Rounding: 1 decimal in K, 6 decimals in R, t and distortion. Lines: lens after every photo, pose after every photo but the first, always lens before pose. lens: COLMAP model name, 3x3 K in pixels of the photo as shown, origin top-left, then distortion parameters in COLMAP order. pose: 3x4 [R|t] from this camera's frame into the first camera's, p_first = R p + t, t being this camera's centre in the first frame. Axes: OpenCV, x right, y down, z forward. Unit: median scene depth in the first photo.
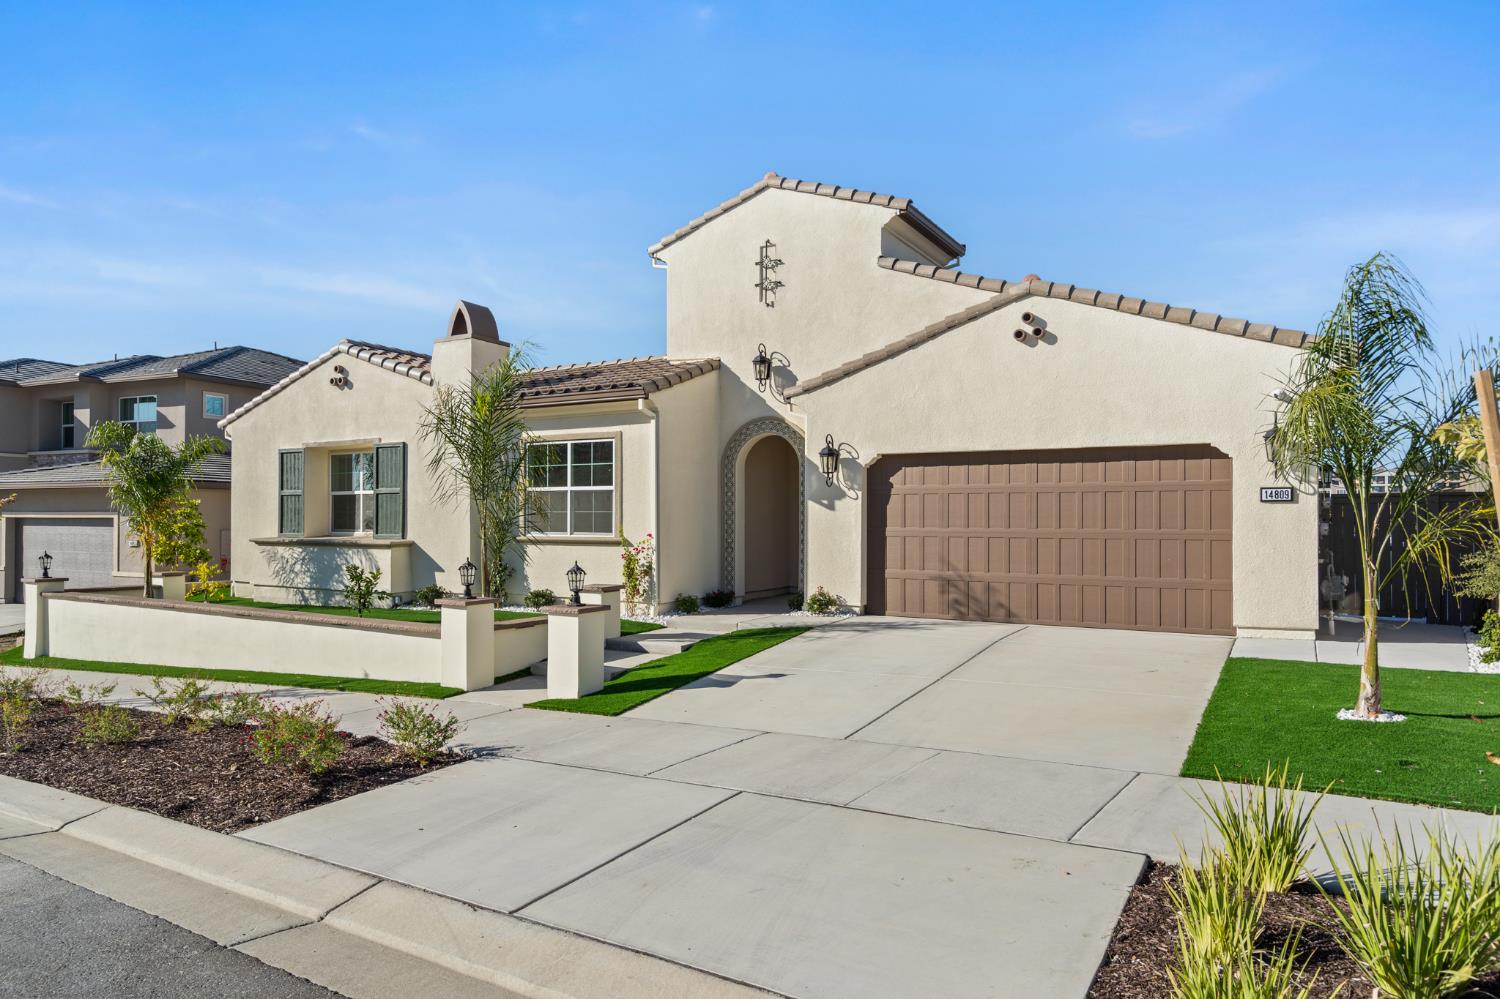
lens RADIAL K [[950.9, 0, 749.8], [0, 950.9, 506.6], [0, 0, 1]] dist [0.001171, 0.000341]
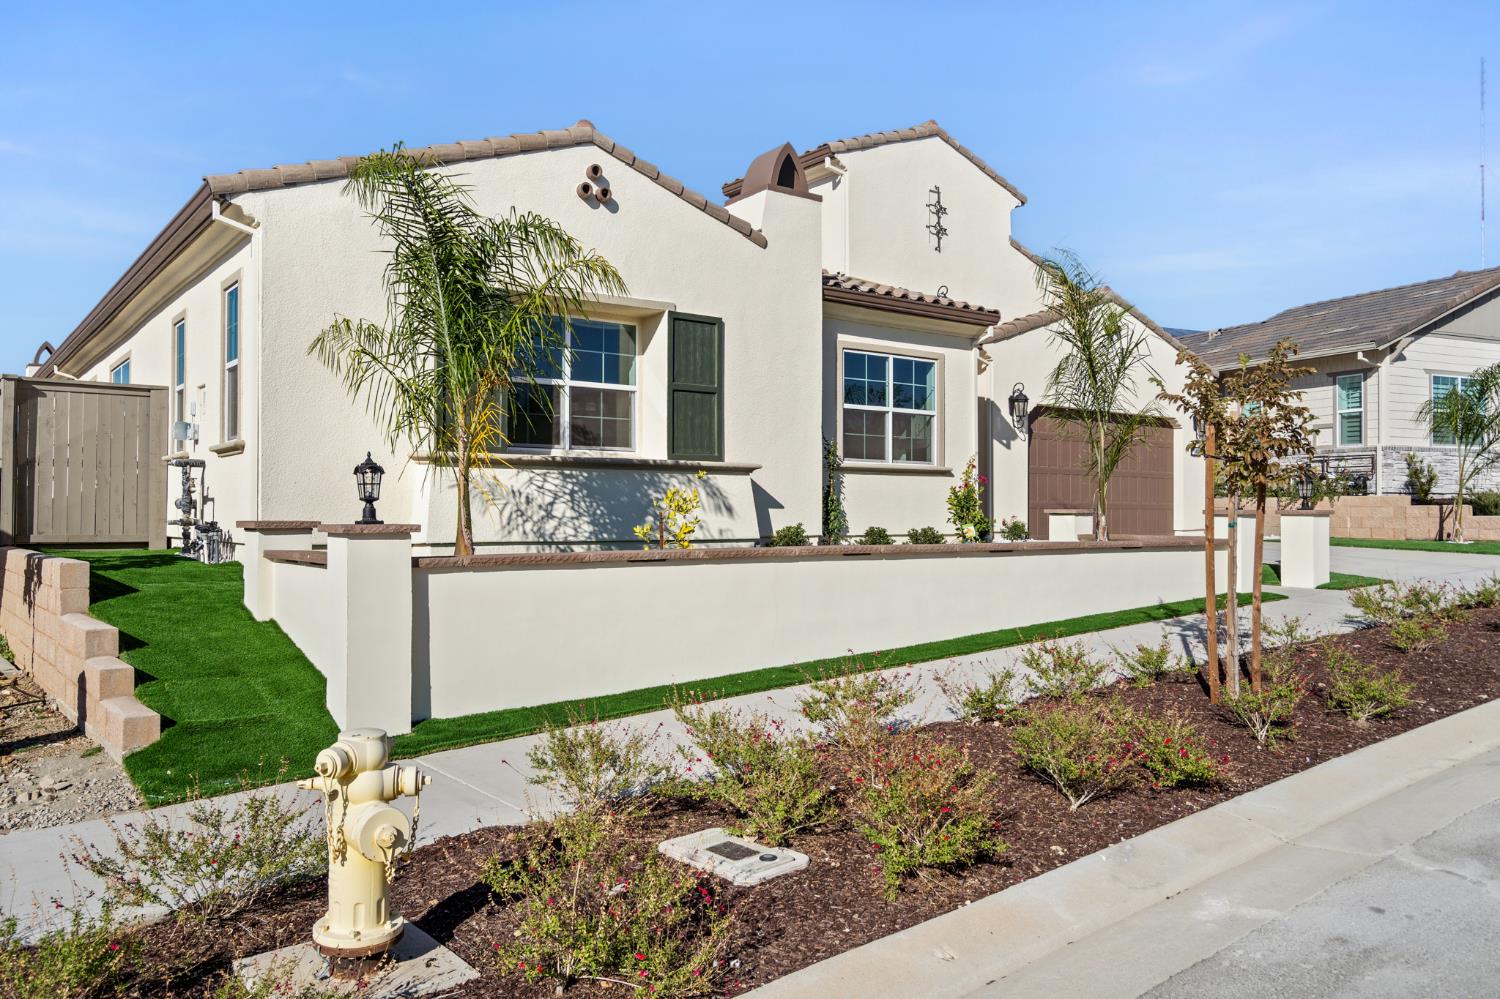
lens RADIAL K [[1072.6, 0, 750.5], [0, 1072.6, 499.1], [0, 0, 1]] dist [-0.000516, -0.000071]
pose [[0.377422, 0.009910, 0.925988, -1.144693], [-0.013131, 0.999899, -0.005349, 0.069819], [-0.925948, -0.010140, 0.377514, 0.751174]]
